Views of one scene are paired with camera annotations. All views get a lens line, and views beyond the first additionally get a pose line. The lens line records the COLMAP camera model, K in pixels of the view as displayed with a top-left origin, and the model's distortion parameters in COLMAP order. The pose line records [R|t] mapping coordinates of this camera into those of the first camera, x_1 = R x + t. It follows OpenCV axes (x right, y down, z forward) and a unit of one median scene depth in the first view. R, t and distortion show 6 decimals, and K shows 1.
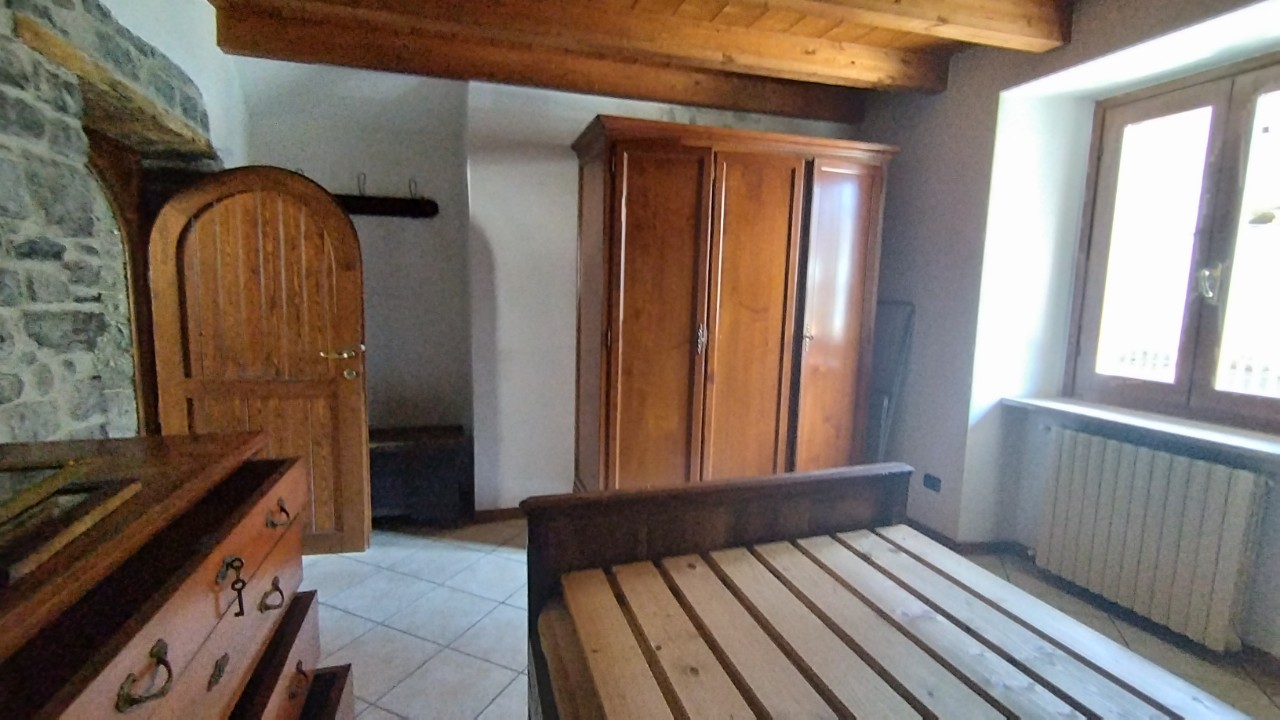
lens RADIAL K [[592.4, 0, 638.4], [0, 592.4, 363.9], [0, 0, 1]] dist [-0.001199, 0.000667]
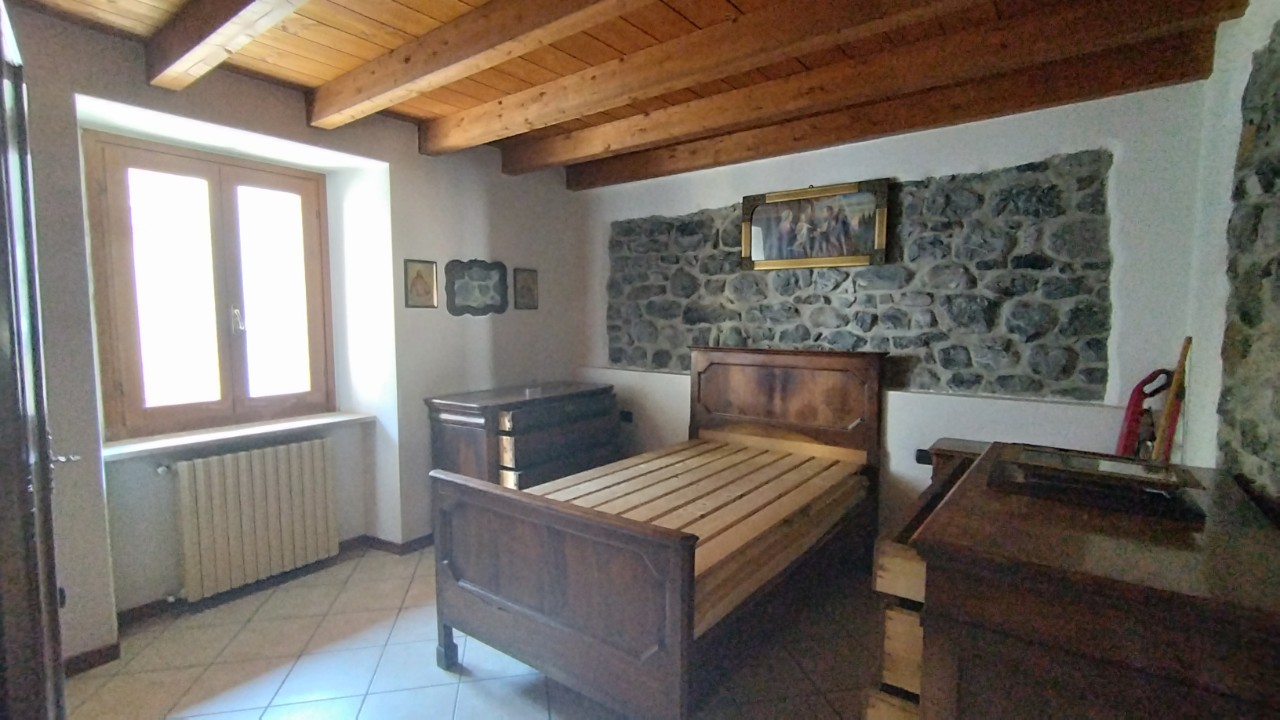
lens RADIAL K [[592.4, 0, 638.4], [0, 592.4, 363.9], [0, 0, 1]] dist [-0.001199, 0.000667]
pose [[-0.595353, -0.080991, 0.799371, -0.614053], [0.090165, 0.981887, 0.166636, -0.173686], [-0.798389, 0.171283, -0.577267, 1.038223]]
